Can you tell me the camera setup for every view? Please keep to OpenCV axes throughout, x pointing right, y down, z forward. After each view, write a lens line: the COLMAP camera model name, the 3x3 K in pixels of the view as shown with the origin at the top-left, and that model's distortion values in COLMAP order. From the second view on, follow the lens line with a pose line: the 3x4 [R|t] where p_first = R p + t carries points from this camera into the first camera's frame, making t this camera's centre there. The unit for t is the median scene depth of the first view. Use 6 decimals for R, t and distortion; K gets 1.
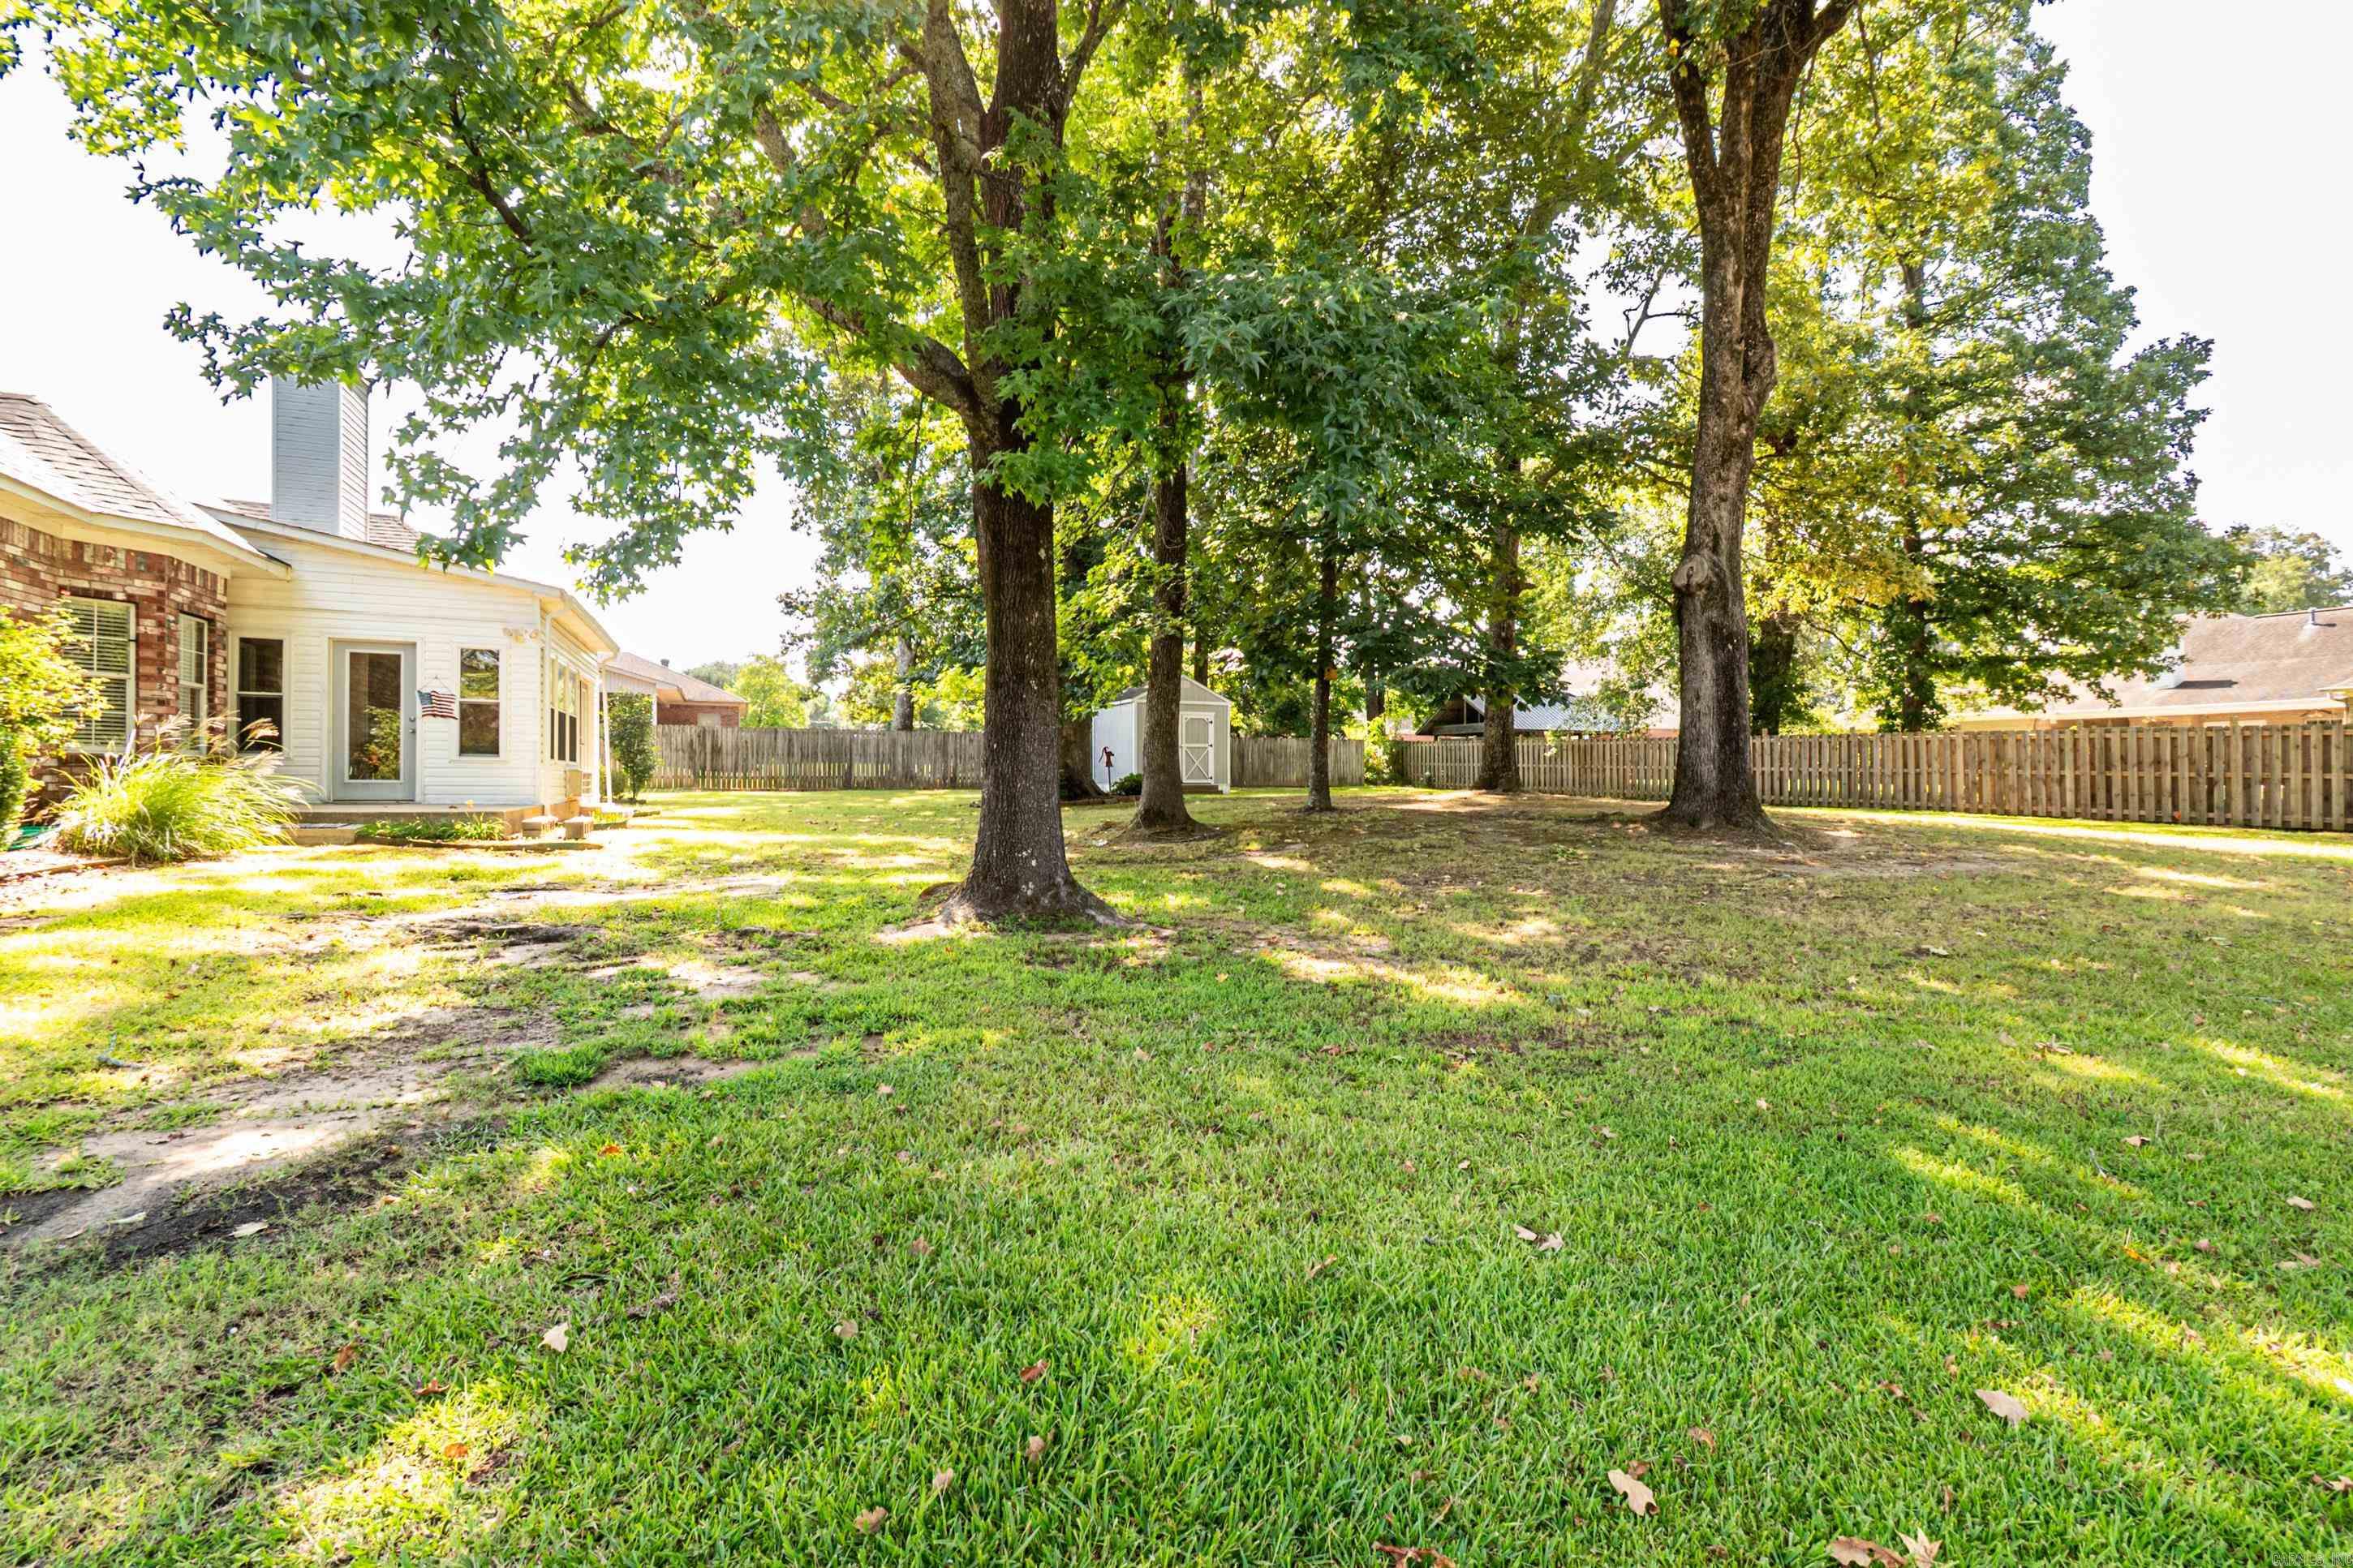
lens RADIAL K [[1041.6, 0, 1176.5], [0, 1041.6, 784.0], [0, 0, 1]] dist [0.012670, -0.007843]
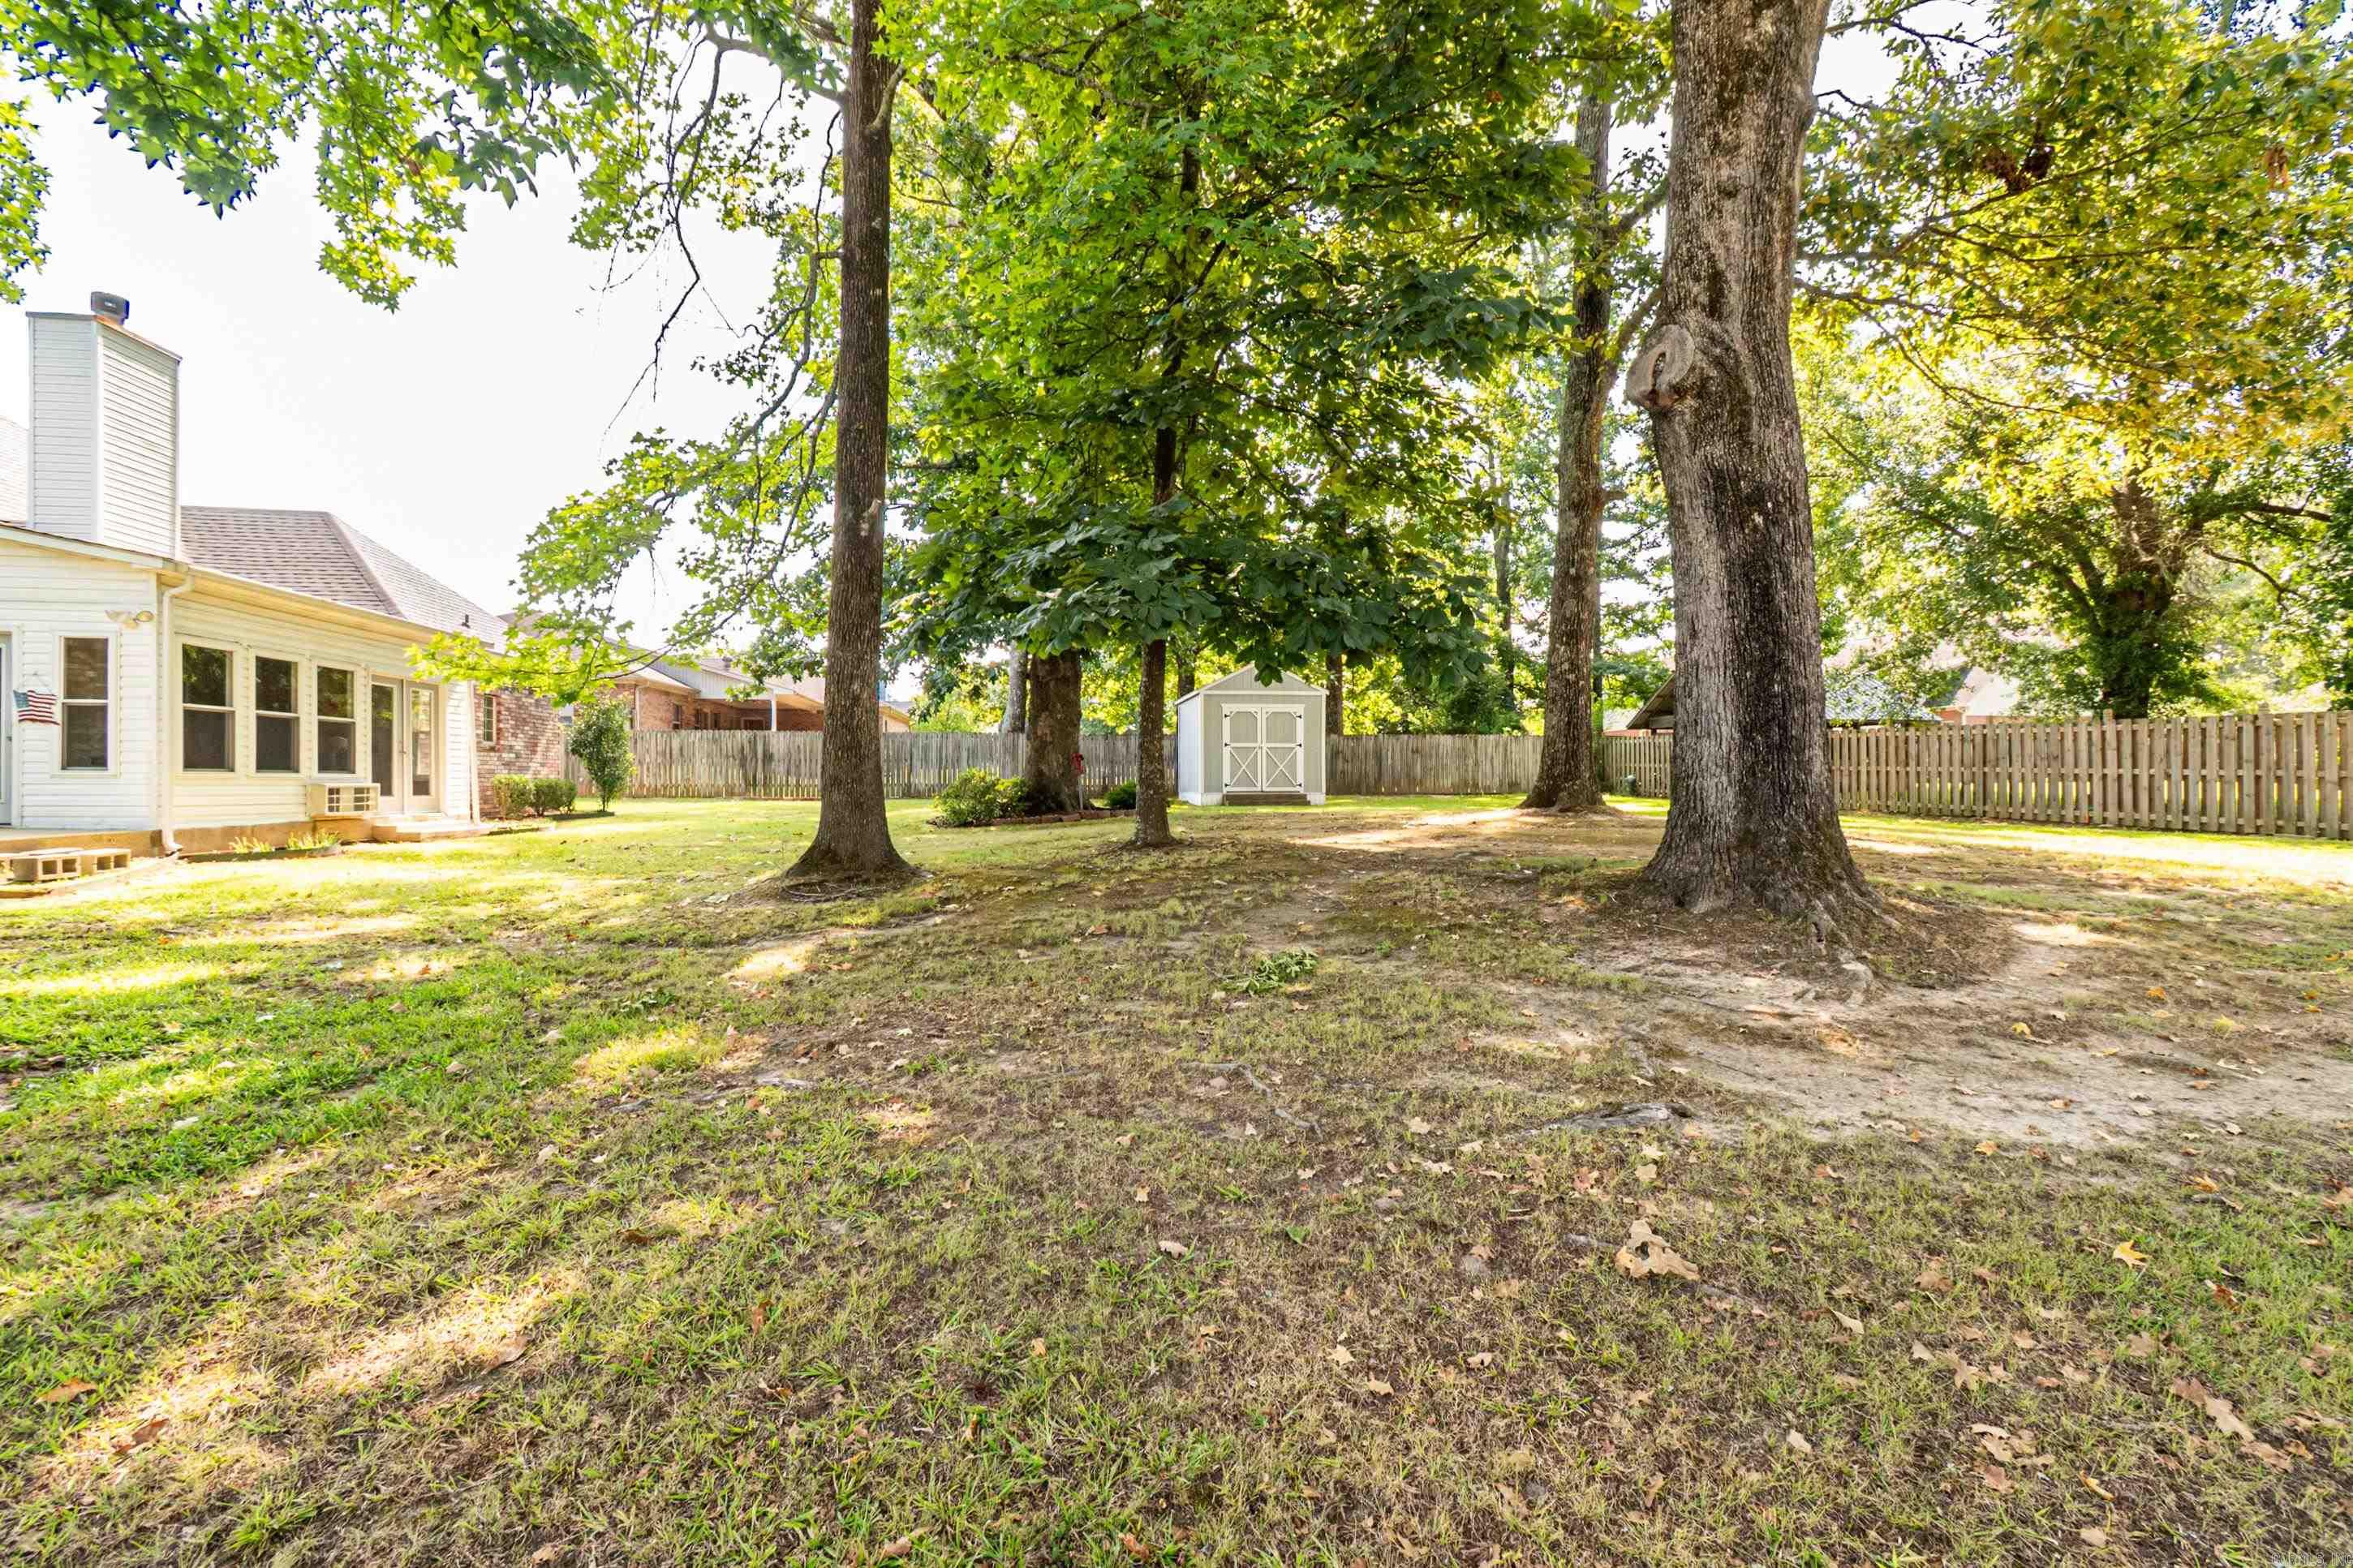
lens RADIAL K [[1041.6, 0, 1176.5], [0, 1041.6, 784.0], [0, 0, 1]] dist [0.012670, -0.007843]
pose [[0.963422, -0.001598, -0.267985, 0.345138], [0.001257, 0.999998, -0.001442, -0.012267], [0.267987, 0.001053, 0.963422, 0.415080]]
